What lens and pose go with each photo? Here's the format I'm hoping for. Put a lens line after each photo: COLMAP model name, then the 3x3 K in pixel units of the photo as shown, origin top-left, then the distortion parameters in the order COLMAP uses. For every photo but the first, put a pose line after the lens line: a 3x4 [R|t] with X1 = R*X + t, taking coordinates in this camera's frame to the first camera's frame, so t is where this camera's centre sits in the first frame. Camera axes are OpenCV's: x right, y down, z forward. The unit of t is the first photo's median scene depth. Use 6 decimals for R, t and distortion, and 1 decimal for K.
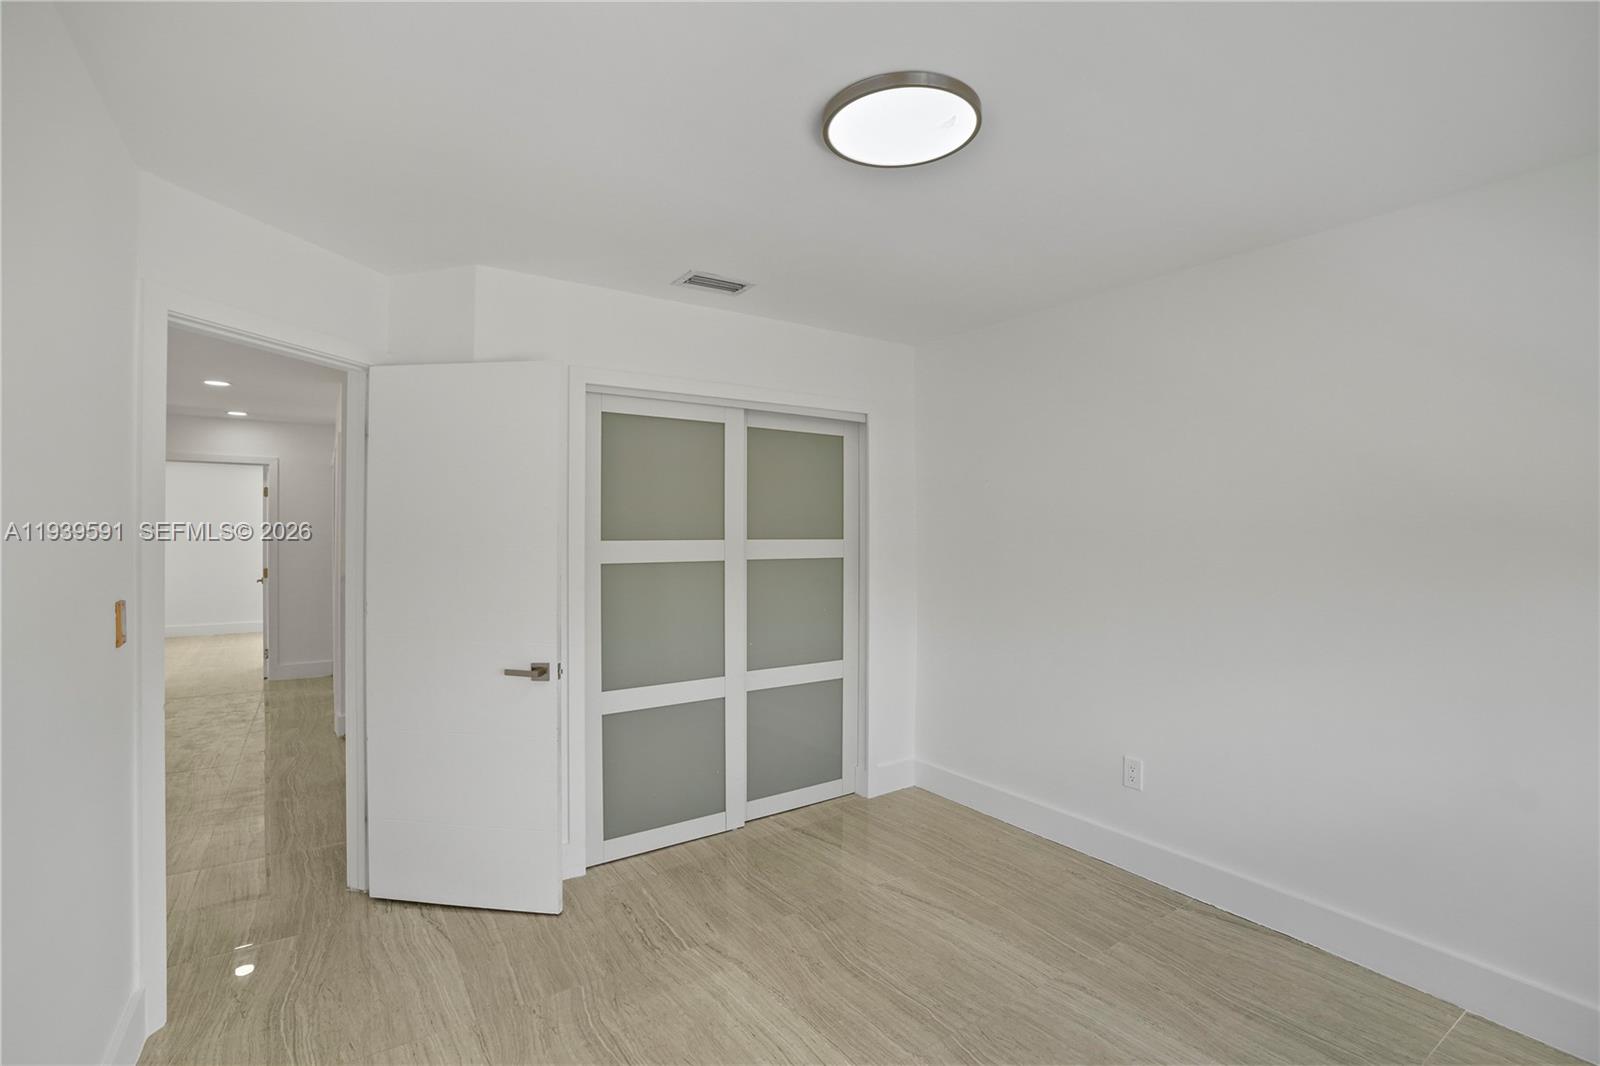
lens RADIAL K [[744.8, 0, 800.0], [0, 744.8, 533.0], [0, 0, 1]] dist [-0.052033, 0.000524]
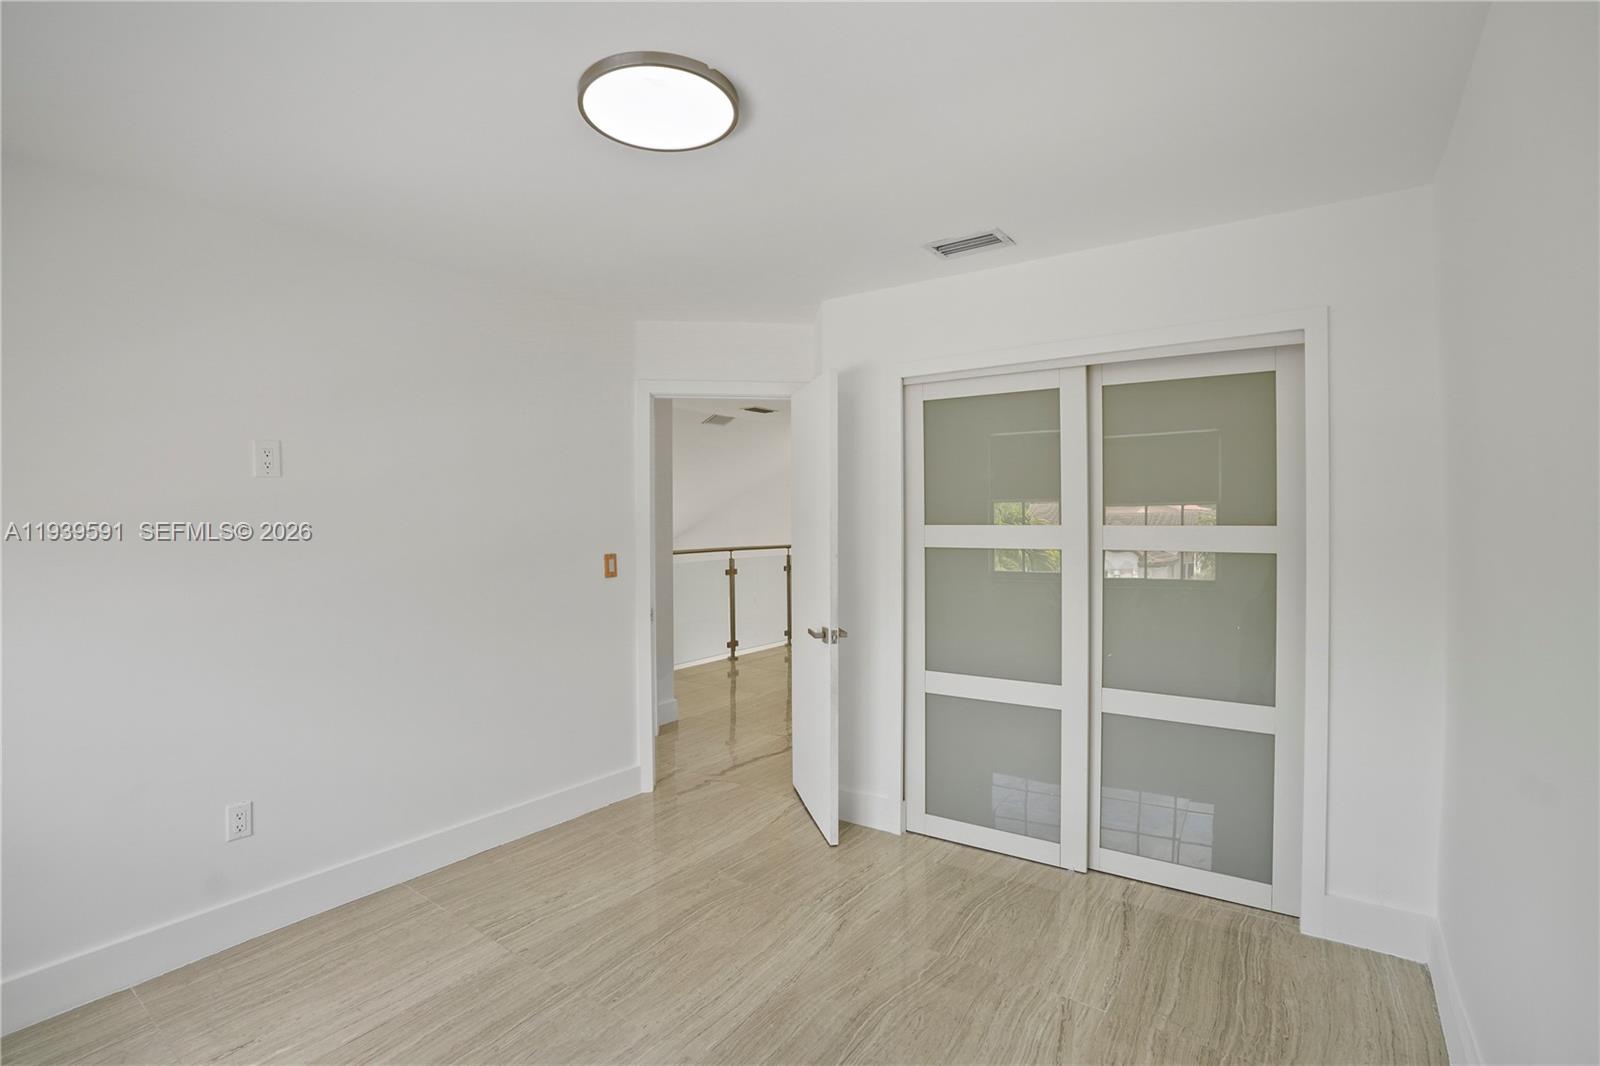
lens RADIAL K [[731.6, 0, 809.6], [0, 731.6, 529.6], [0, 0, 1]] dist [-0.057590, 0.022015]
pose [[0.353558, 0.000848, -0.935412, 0.576365], [-0.005634, 0.999983, -0.001223, 0.017280], [0.935395, 0.005703, 0.353557, 0.437616]]
